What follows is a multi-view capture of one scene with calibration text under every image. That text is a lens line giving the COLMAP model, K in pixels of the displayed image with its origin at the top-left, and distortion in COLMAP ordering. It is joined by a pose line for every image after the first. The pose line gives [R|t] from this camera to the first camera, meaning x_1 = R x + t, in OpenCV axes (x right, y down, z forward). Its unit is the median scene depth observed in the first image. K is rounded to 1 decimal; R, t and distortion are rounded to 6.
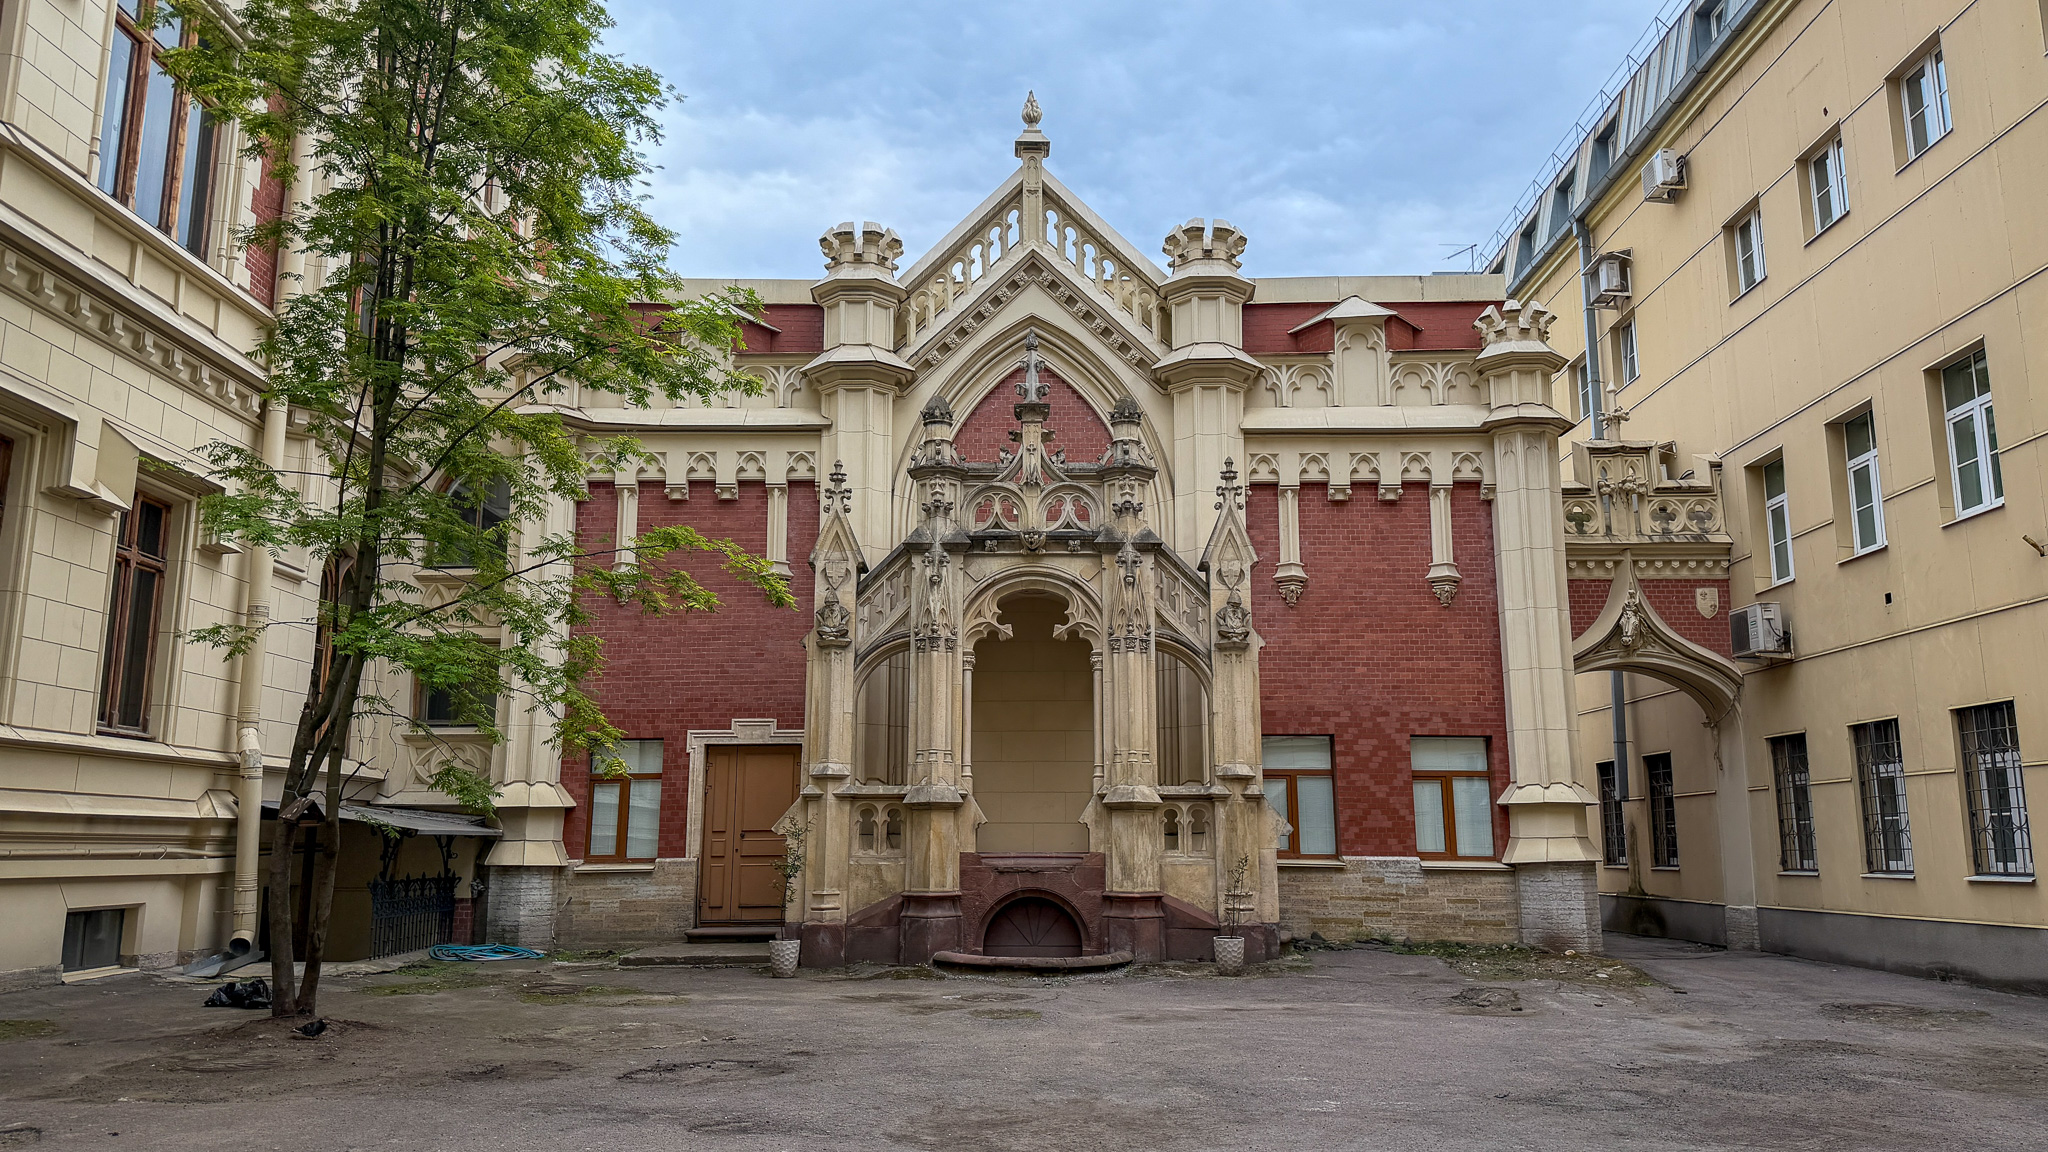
lens RADIAL K [[1420.7, 0, 1034.7], [0, 1420.7, 576.7], [0, 0, 1]] dist [0.071247, -0.104209]
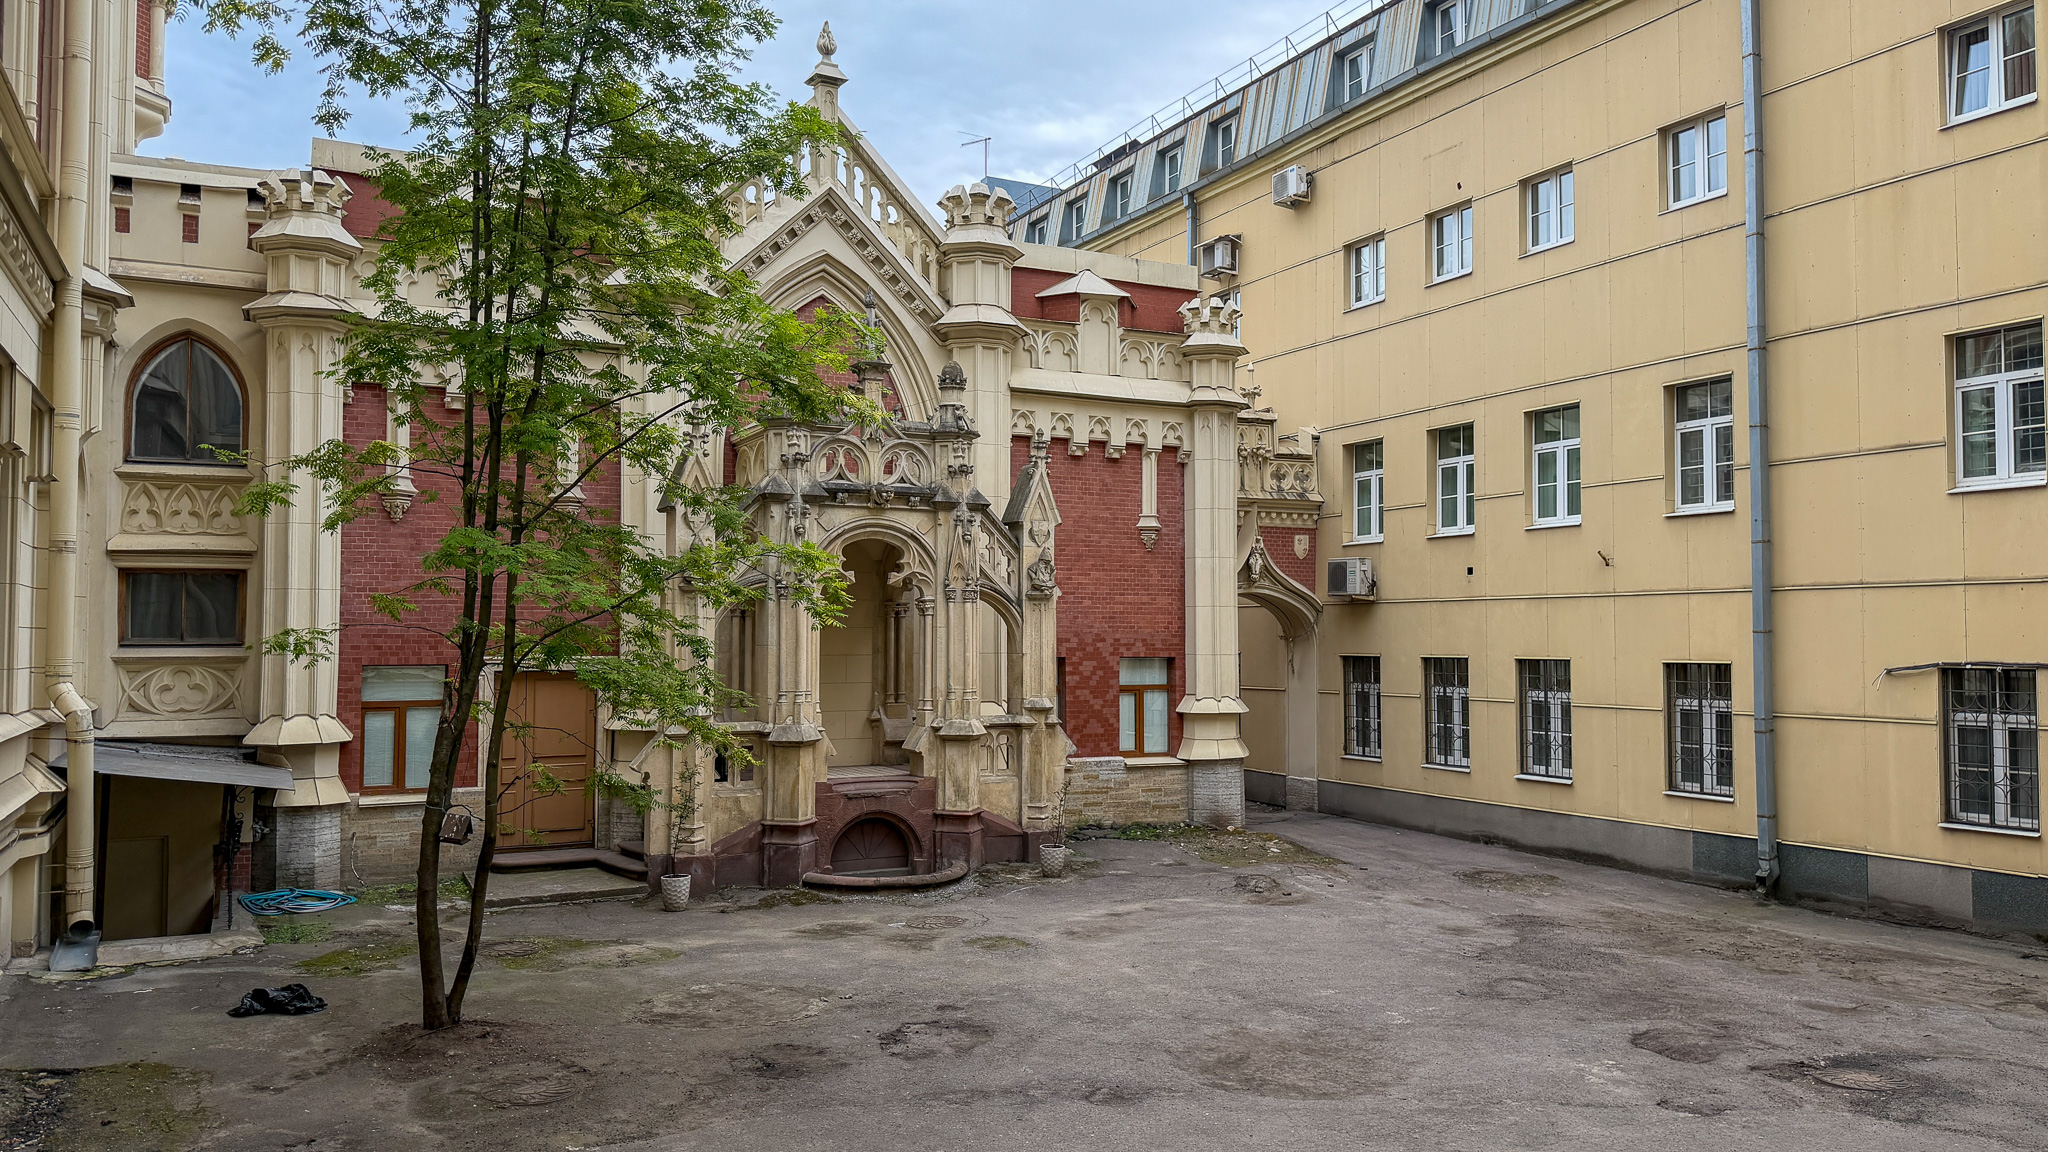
lens RADIAL K [[1420.7, 0, 1021.6], [0, 1420.7, 589.8], [0, 0, 1]] dist [0.071247, -0.104209]
pose [[0.886710, 0.017740, 0.461986, -0.371878], [-0.087702, 0.987574, 0.130408, -0.096481], [-0.453932, -0.156151, 0.877247, -0.007516]]
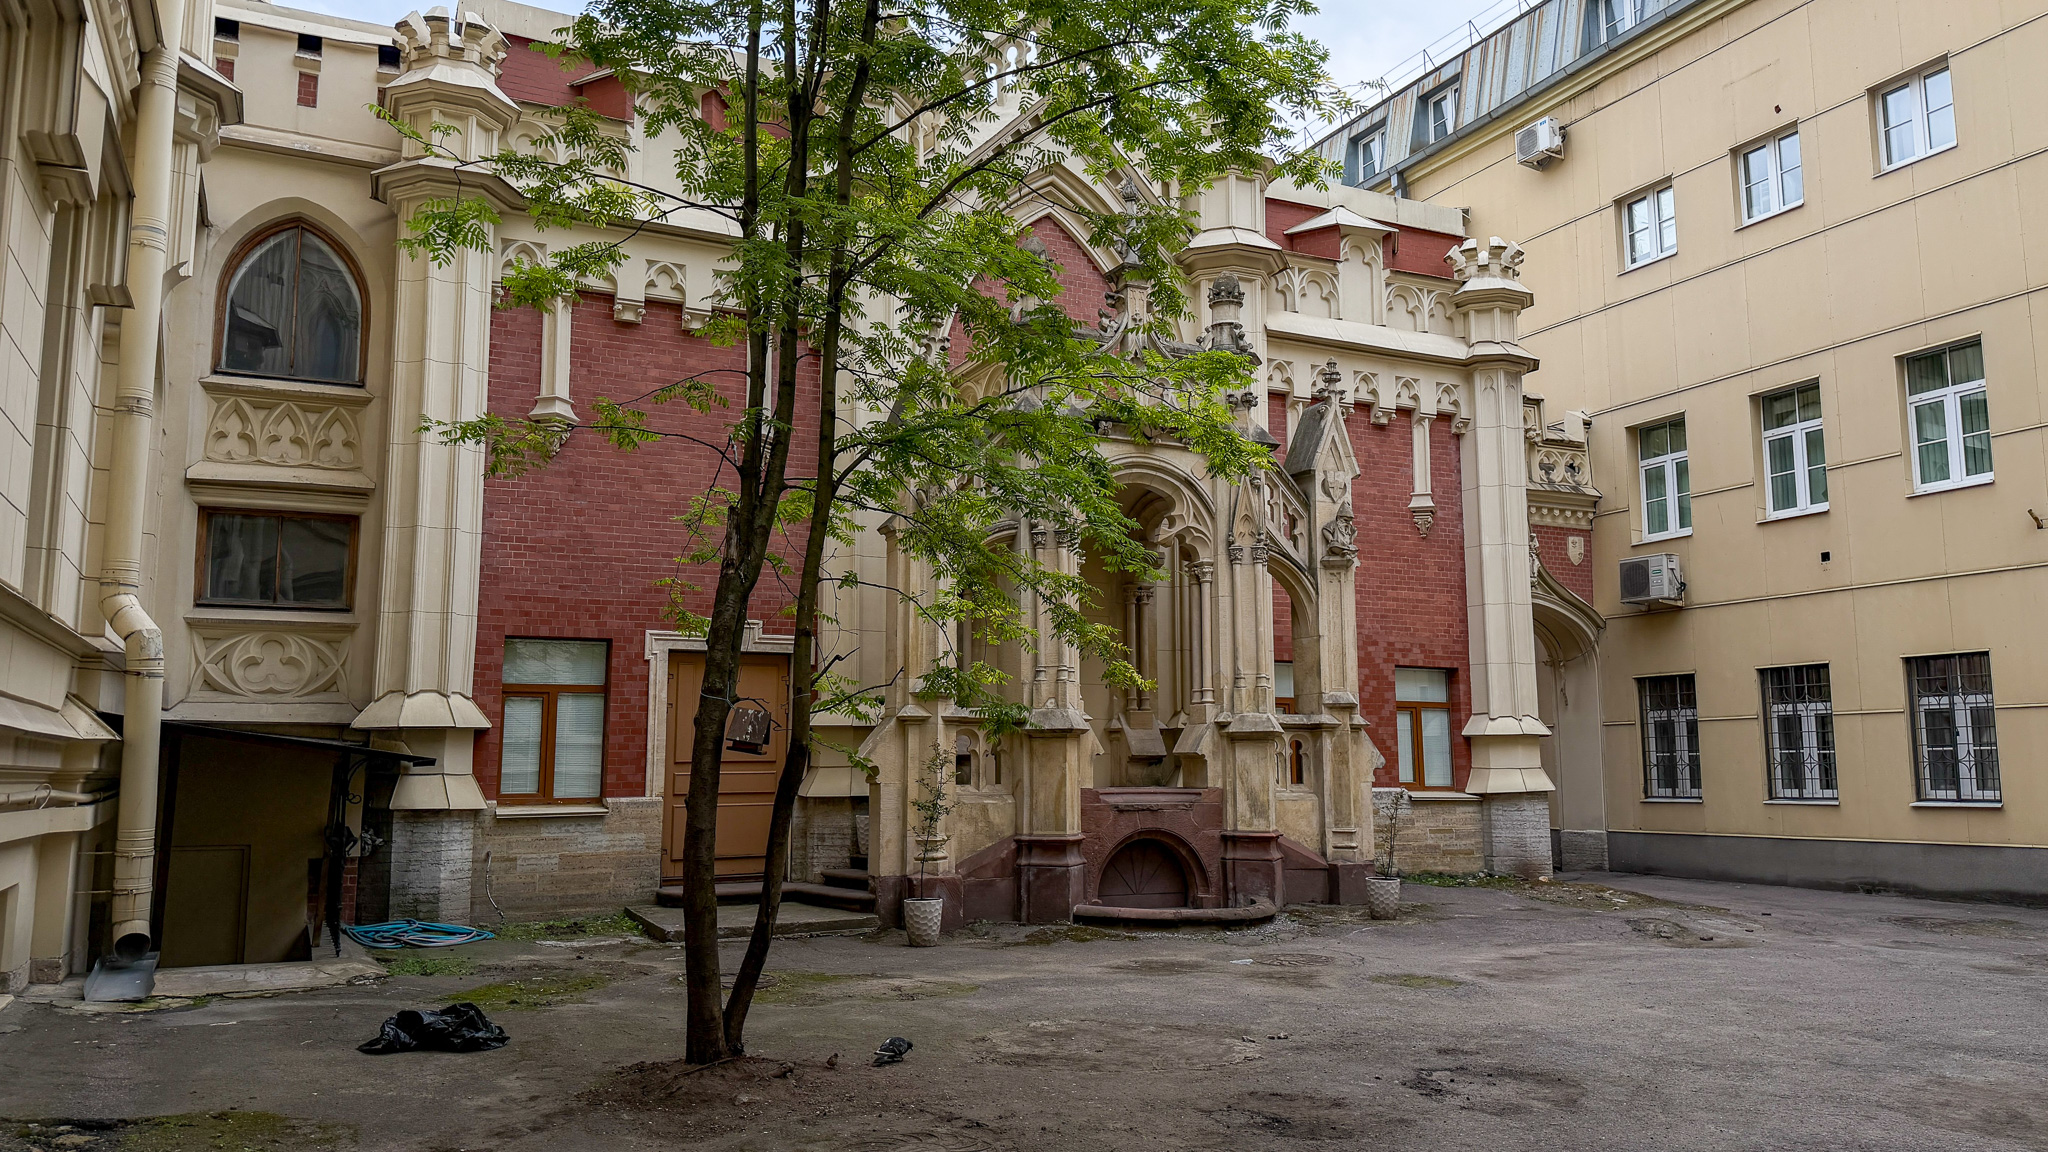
lens RADIAL K [[1420.7, 0, 1038.5], [0, 1420.7, 588.1], [0, 0, 1]] dist [0.071247, -0.104209]
pose [[0.893413, 0.054823, 0.445879, -0.403009], [-0.080839, 0.995943, 0.039521, 0.039622], [-0.441903, -0.071353, 0.894220, 0.237613]]
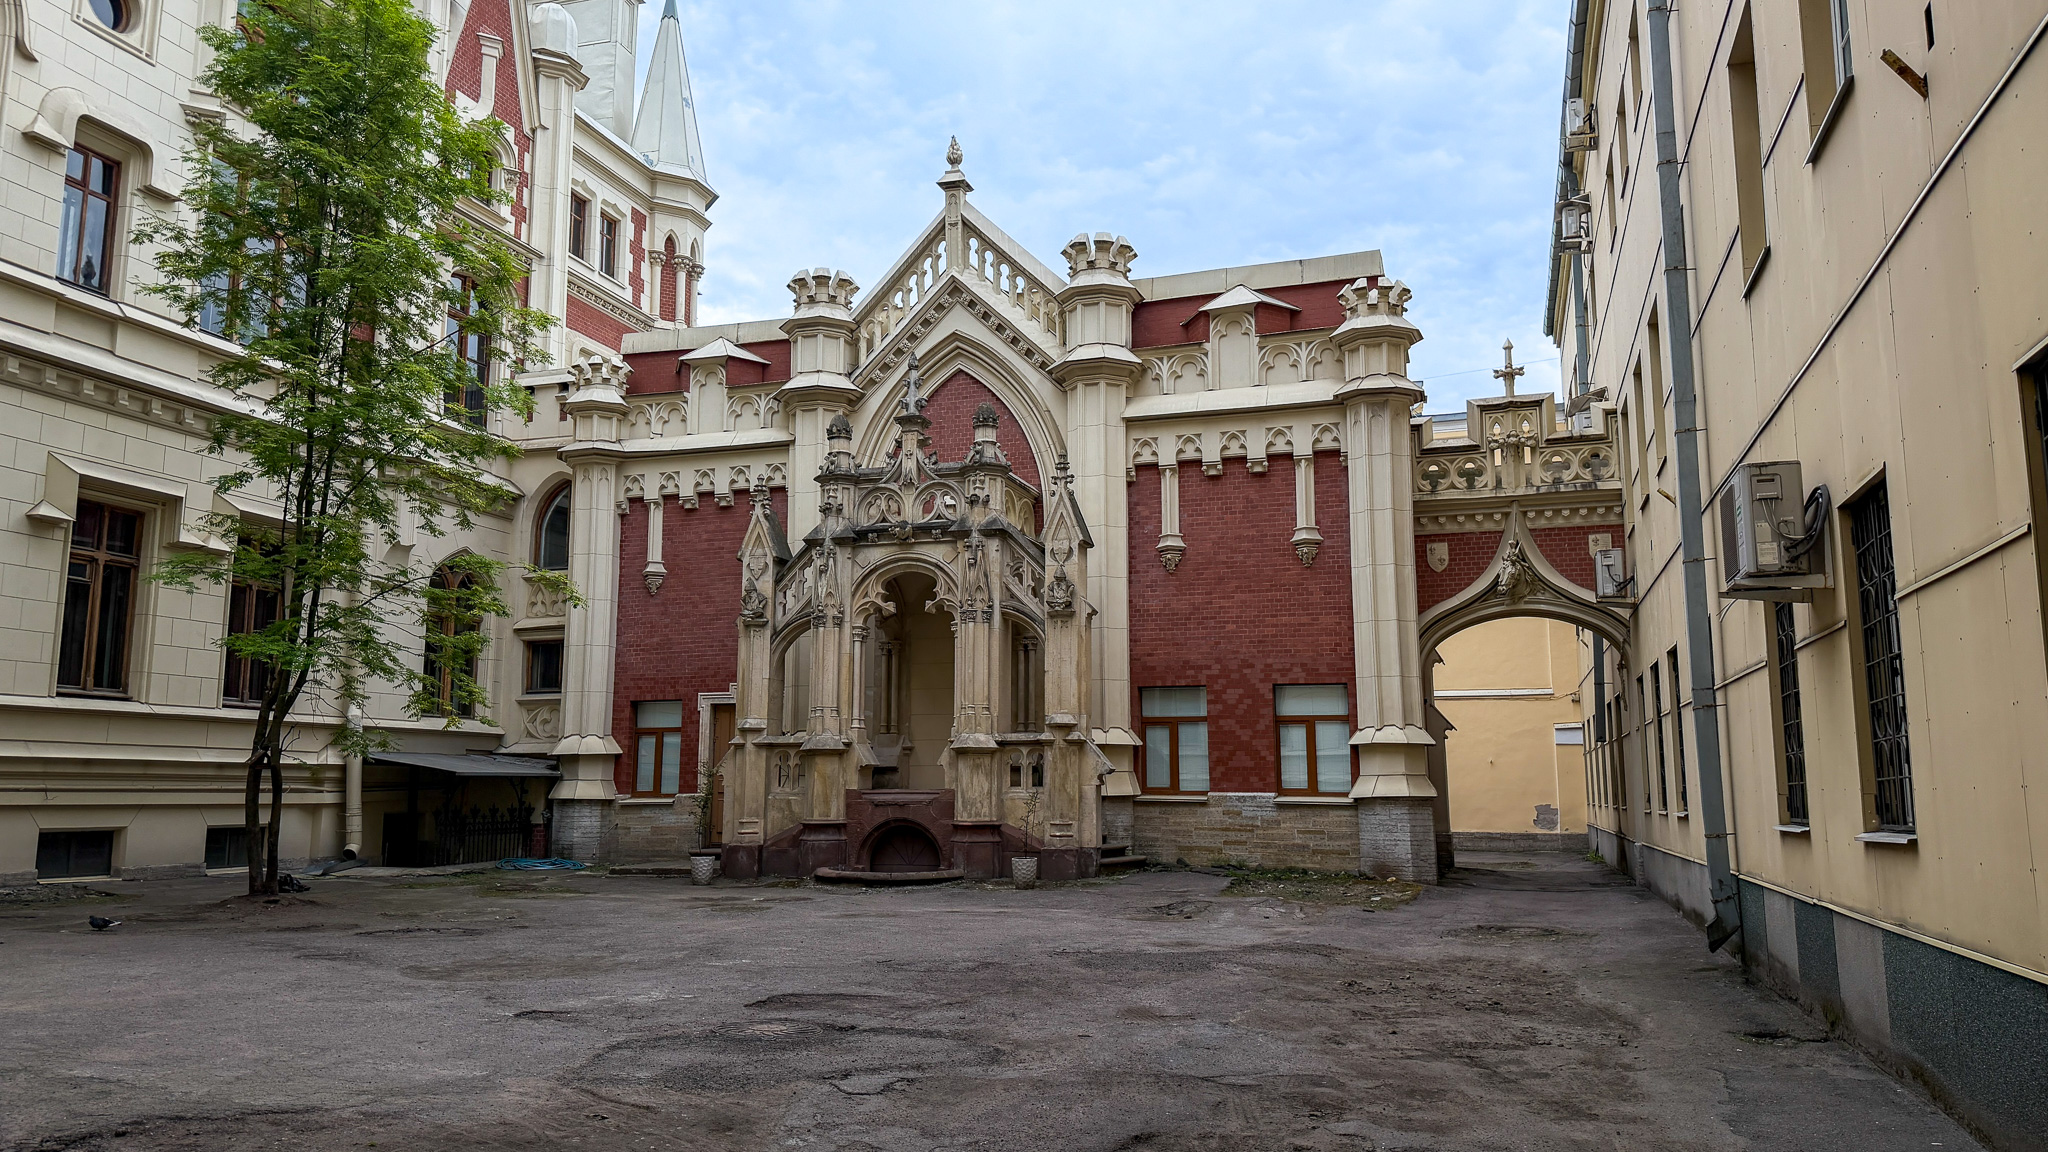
lens RADIAL K [[1420.7, 0, 1041.5], [0, 1420.7, 577.4], [0, 0, 1]] dist [0.071247, -0.104209]
pose [[0.954583, -0.043766, -0.294712, 0.427330], [0.055054, 0.998029, 0.030111, -0.015468], [0.292813, -0.044968, 0.955112, -0.108322]]
